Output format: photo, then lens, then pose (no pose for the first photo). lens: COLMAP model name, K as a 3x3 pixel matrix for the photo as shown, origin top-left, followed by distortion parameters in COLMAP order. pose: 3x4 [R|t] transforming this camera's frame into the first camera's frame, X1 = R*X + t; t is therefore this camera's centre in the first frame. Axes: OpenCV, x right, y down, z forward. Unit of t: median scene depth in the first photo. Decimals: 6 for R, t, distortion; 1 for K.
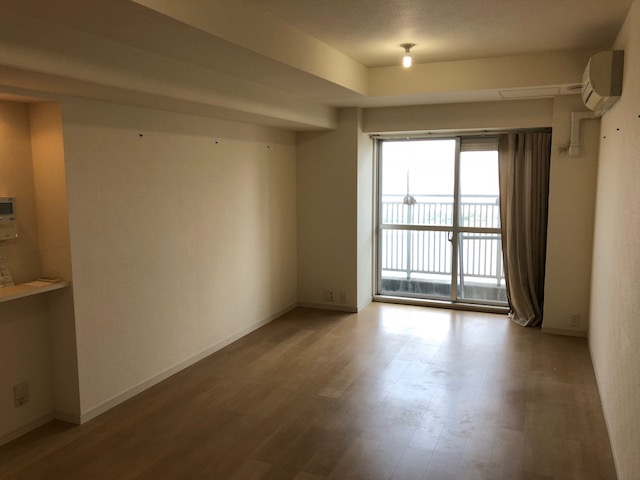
lens RADIAL K [[520.4, 0, 308.7], [0, 520.4, 238.0], [0, 0, 1]] dist [0.001593, -0.003015]
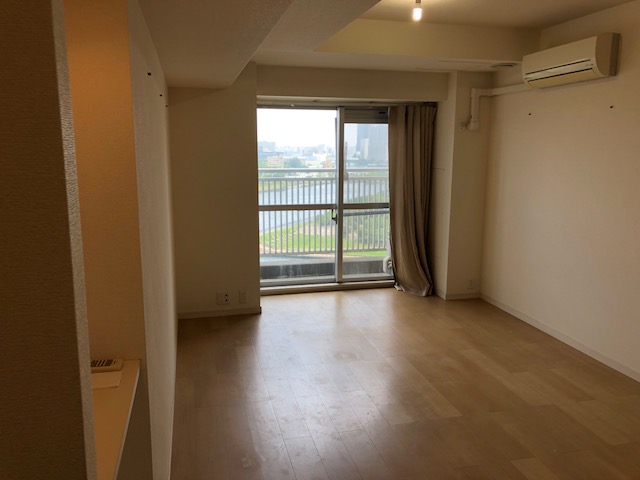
lens RADIAL K [[520.4, 0, 308.7], [0, 520.4, 238.0], [0, 0, 1]] dist [0.001593, -0.003015]
pose [[0.793244, -0.097342, 0.601073, -0.348121], [0.069761, 0.995168, 0.069100, -0.030076], [-0.604894, -0.012882, 0.796202, 0.297577]]
